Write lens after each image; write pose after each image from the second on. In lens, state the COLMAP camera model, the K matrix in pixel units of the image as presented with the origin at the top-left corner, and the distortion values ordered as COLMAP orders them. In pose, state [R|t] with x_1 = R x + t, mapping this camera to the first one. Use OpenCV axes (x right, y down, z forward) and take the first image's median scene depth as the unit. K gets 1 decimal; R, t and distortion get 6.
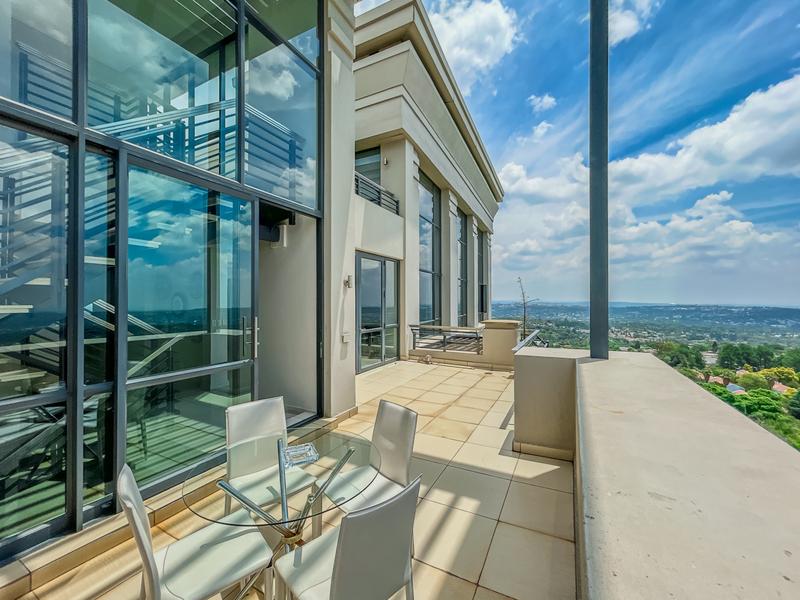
lens RADIAL K [[323.8, 0, 400.8], [0, 323.8, 299.3], [0, 0, 1]] dist [-0.017687, -0.000587]
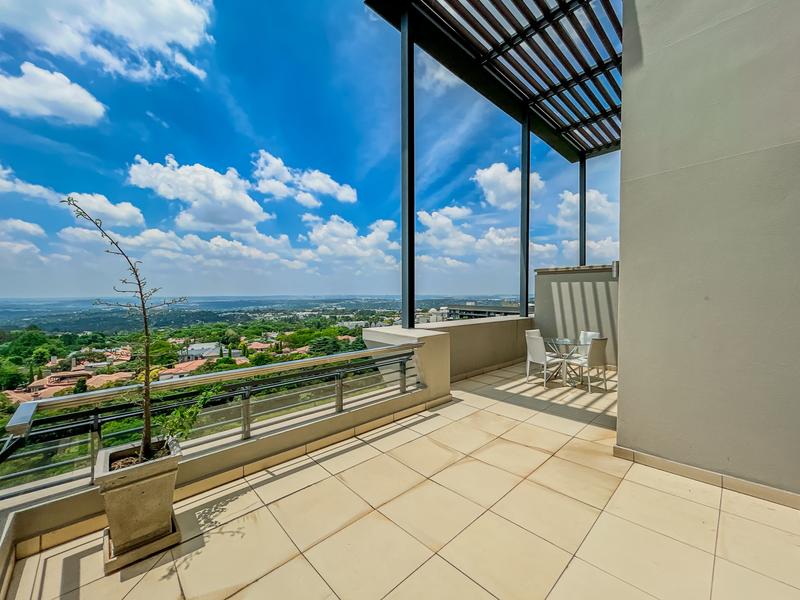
lens RADIAL K [[323.8, 0, 398.9], [0, 323.8, 297.8], [0, 0, 1]] dist [-0.017687, -0.000587]
pose [[-0.944406, -0.000136, 0.328780, 0.093524], [0.000870, 0.999995, 0.002913, 0.012042], [-0.328779, 0.003037, -0.944402, 2.222447]]
